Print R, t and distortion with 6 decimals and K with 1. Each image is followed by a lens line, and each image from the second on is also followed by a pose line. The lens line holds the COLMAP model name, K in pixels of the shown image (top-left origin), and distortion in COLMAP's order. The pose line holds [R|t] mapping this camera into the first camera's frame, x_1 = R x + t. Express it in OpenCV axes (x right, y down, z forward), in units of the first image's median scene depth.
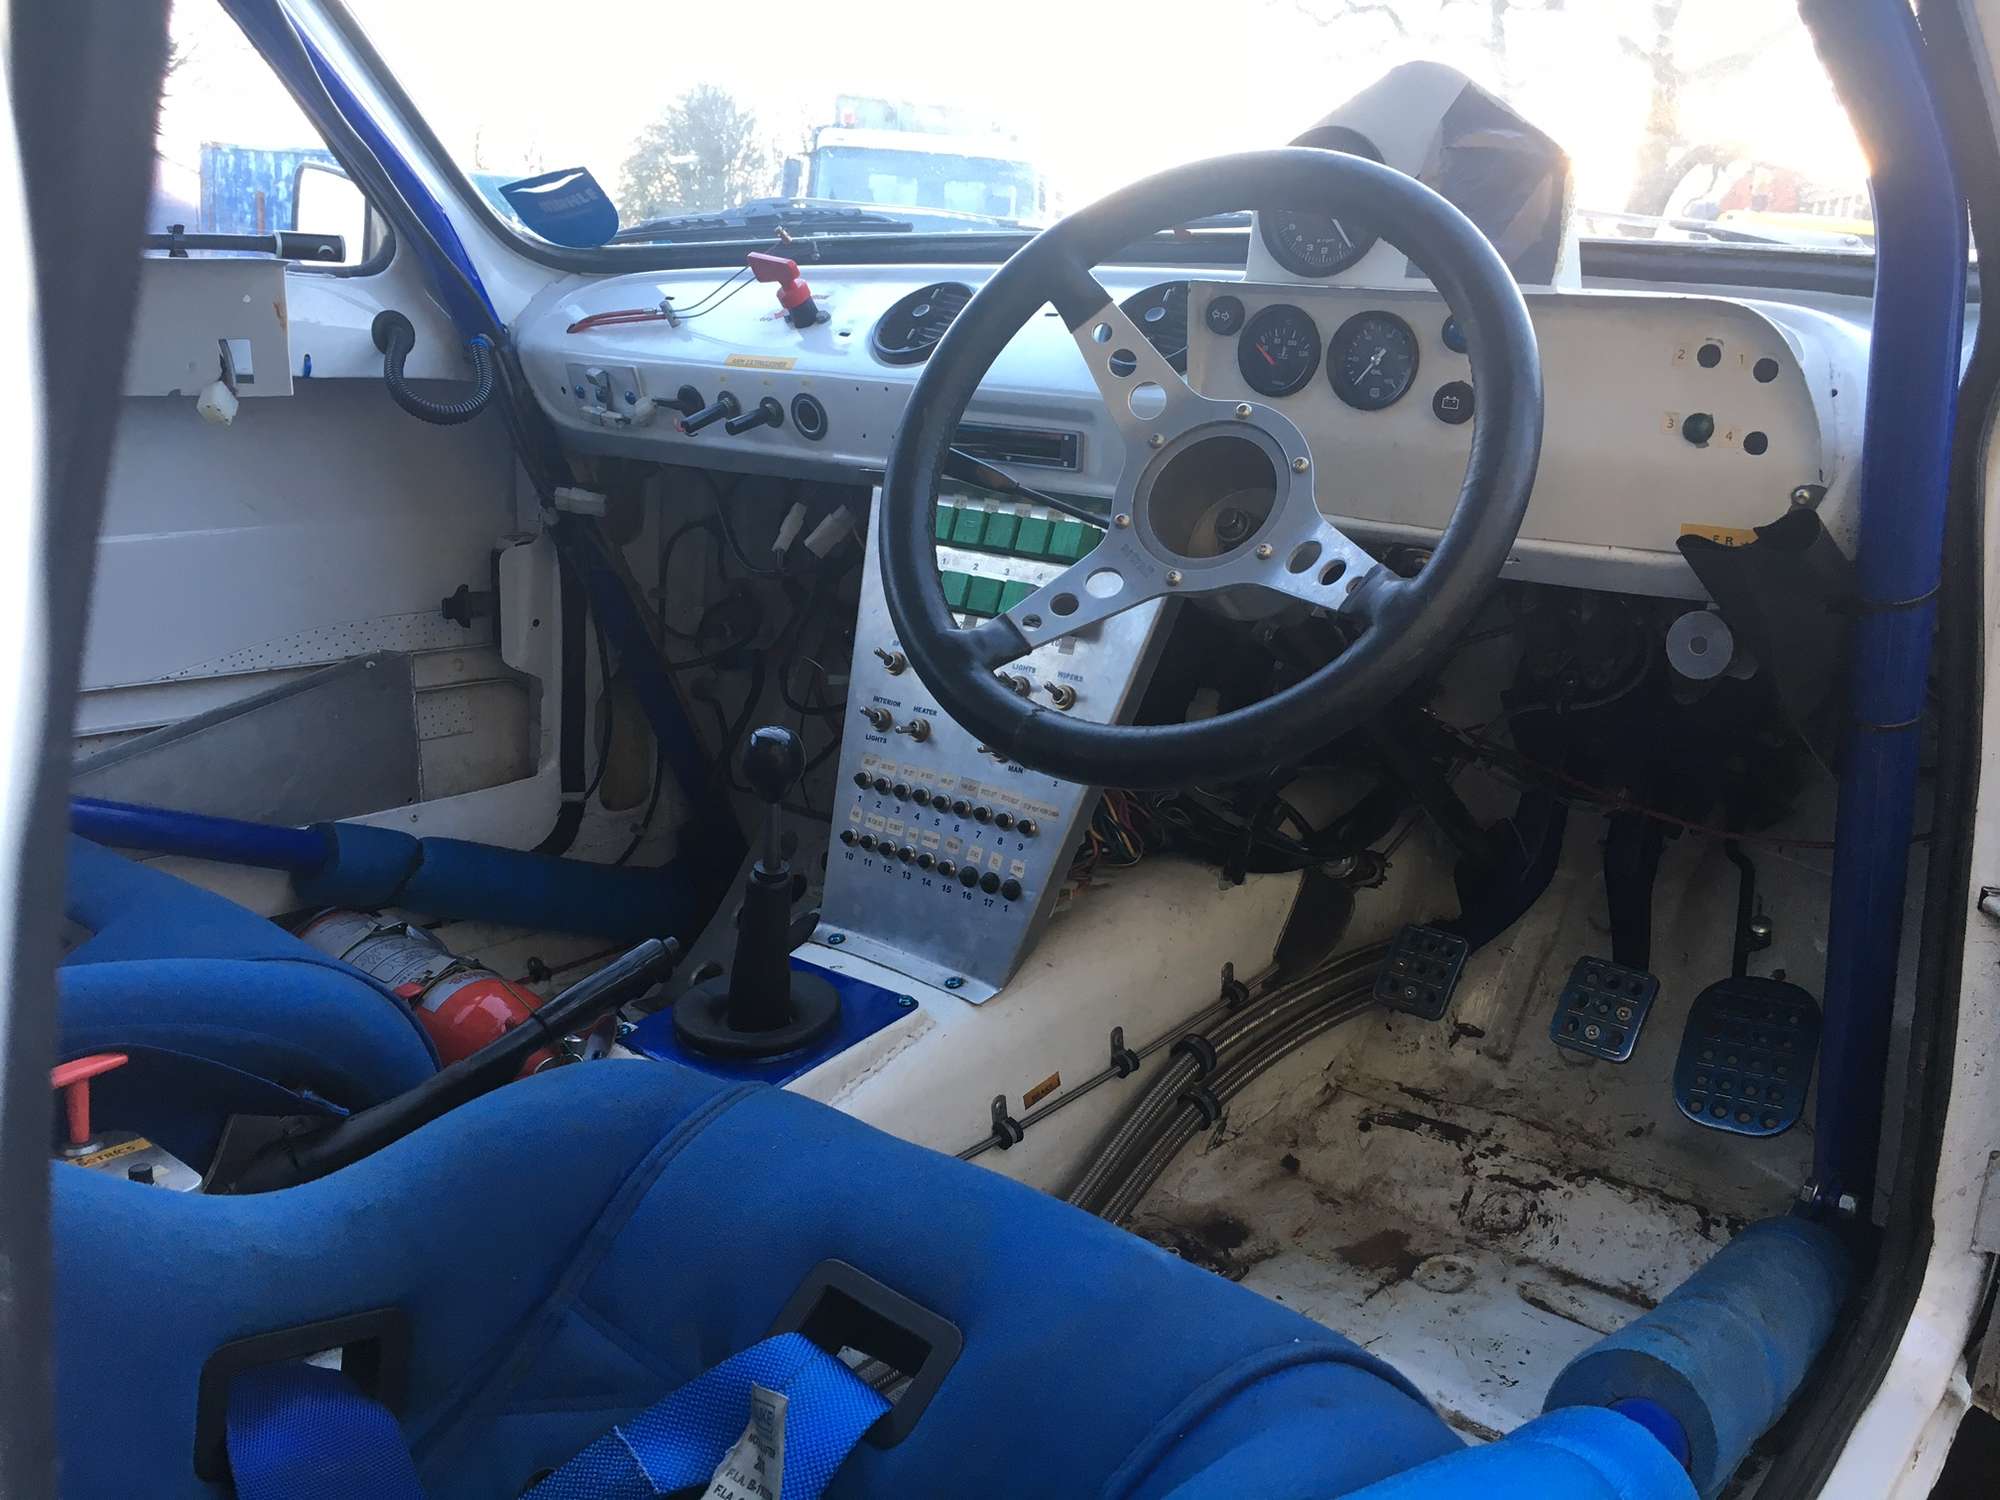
lens RADIAL K [[1693.0, 0, 999.3], [0, 1693.0, 736.5], [0, 0, 1]] dist [0.081959, -0.112702]
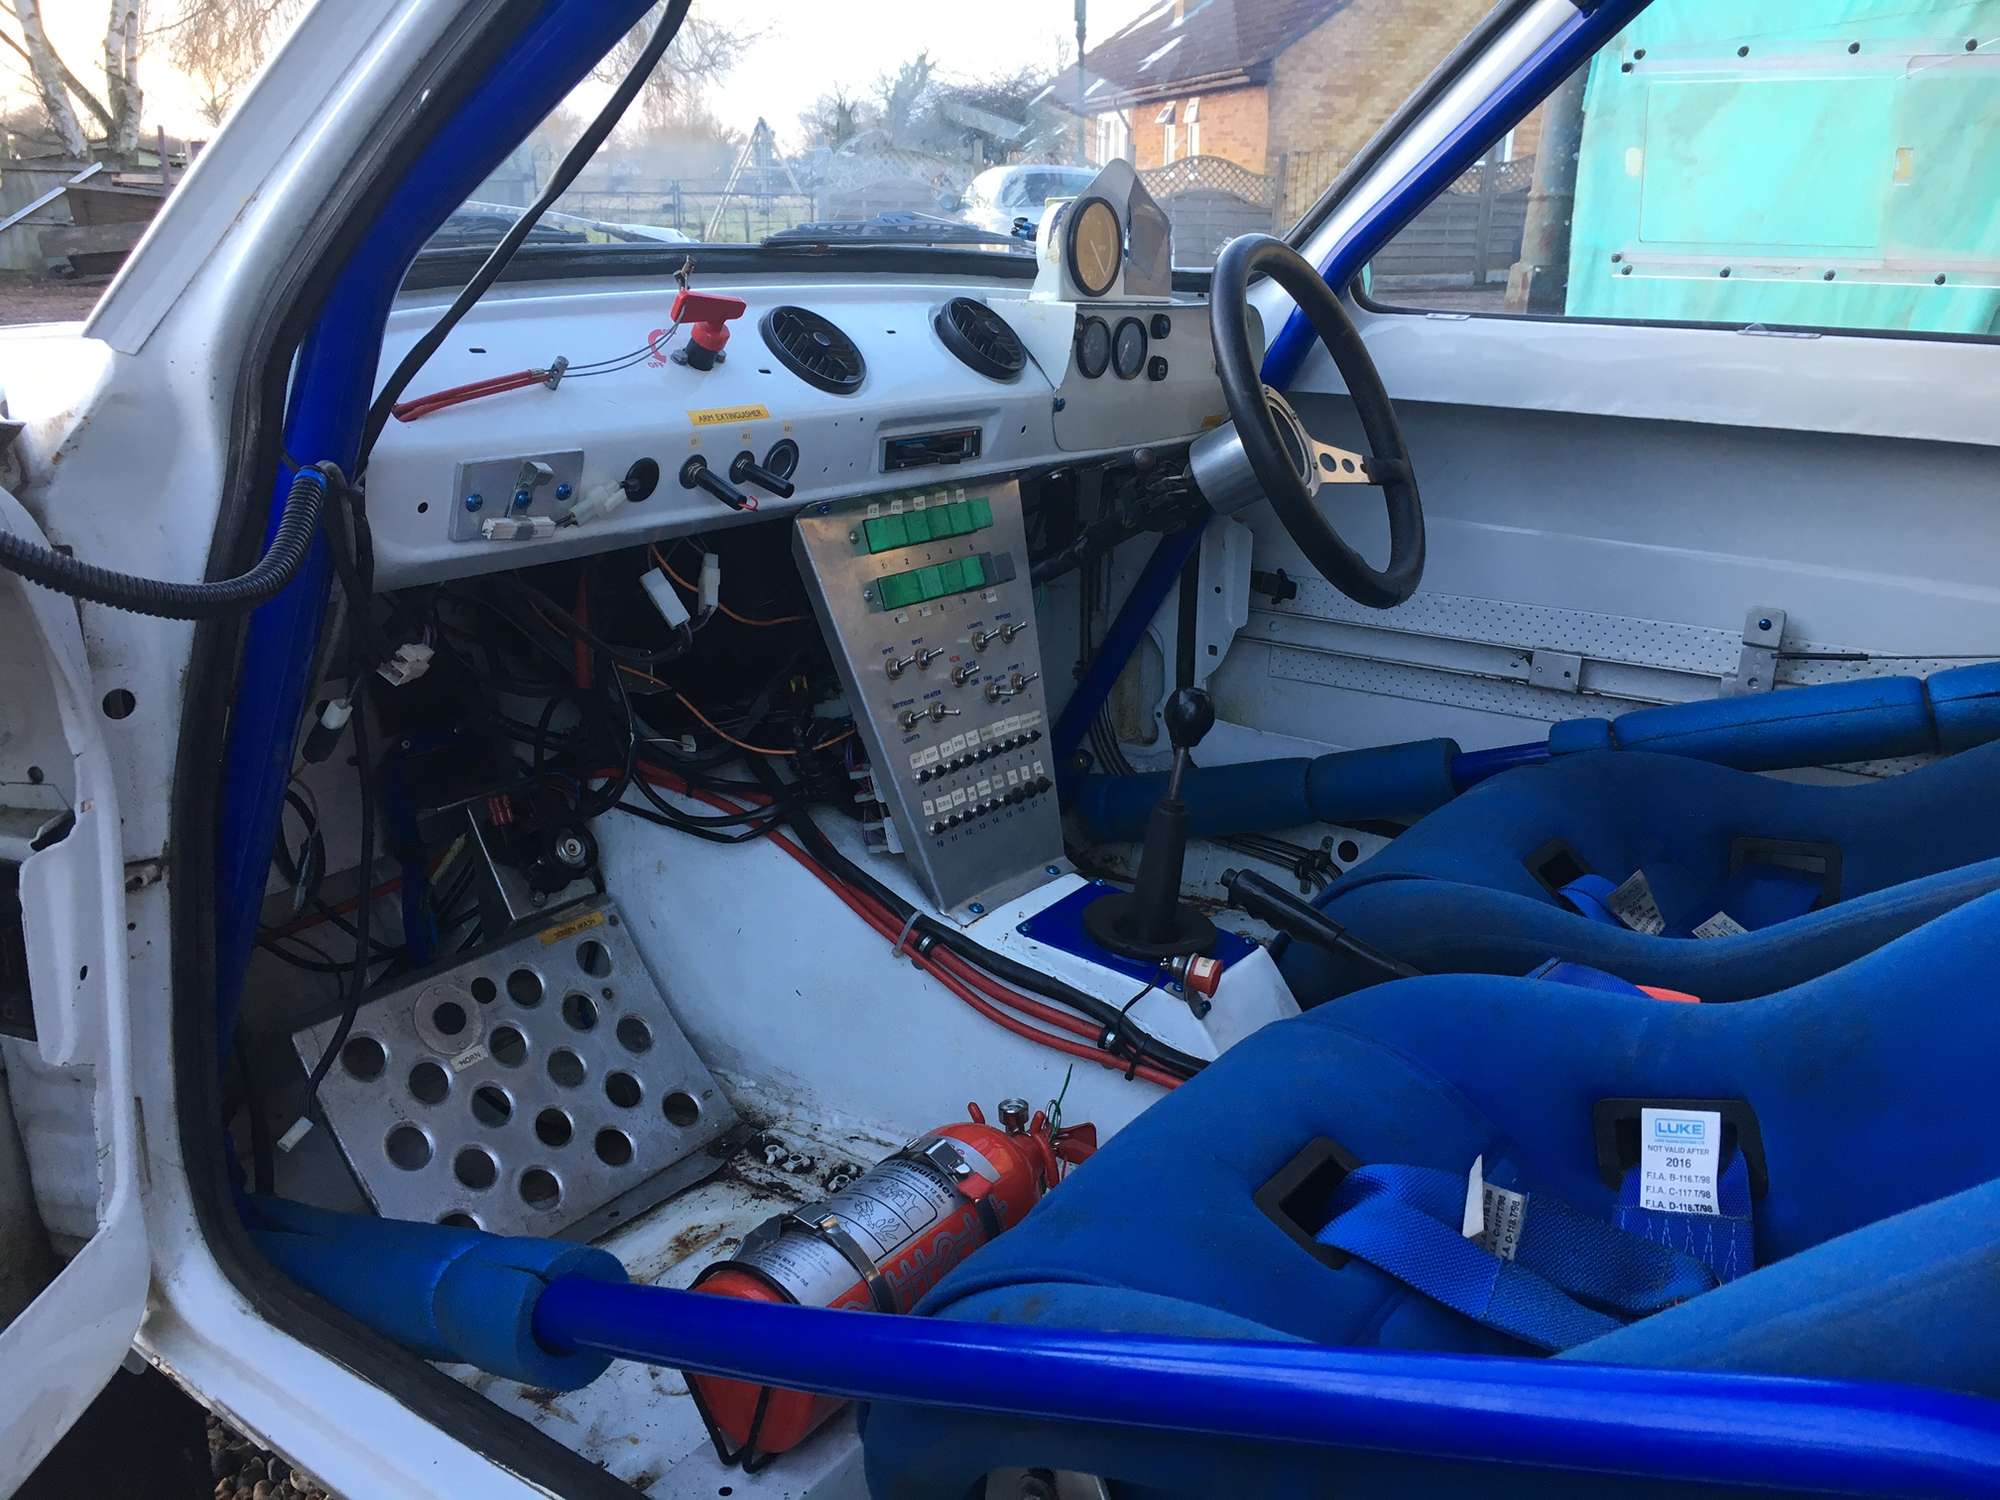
lens RADIAL K [[1693.0, 0, 999.3], [0, 1693.0, 736.5], [0, 0, 1]] dist [0.081959, -0.112702]
pose [[-0.123890, -0.295062, 0.947412, -1.155586], [0.210268, 0.925280, 0.315665, -0.344784], [-0.969762, 0.238318, -0.052591, 1.043613]]
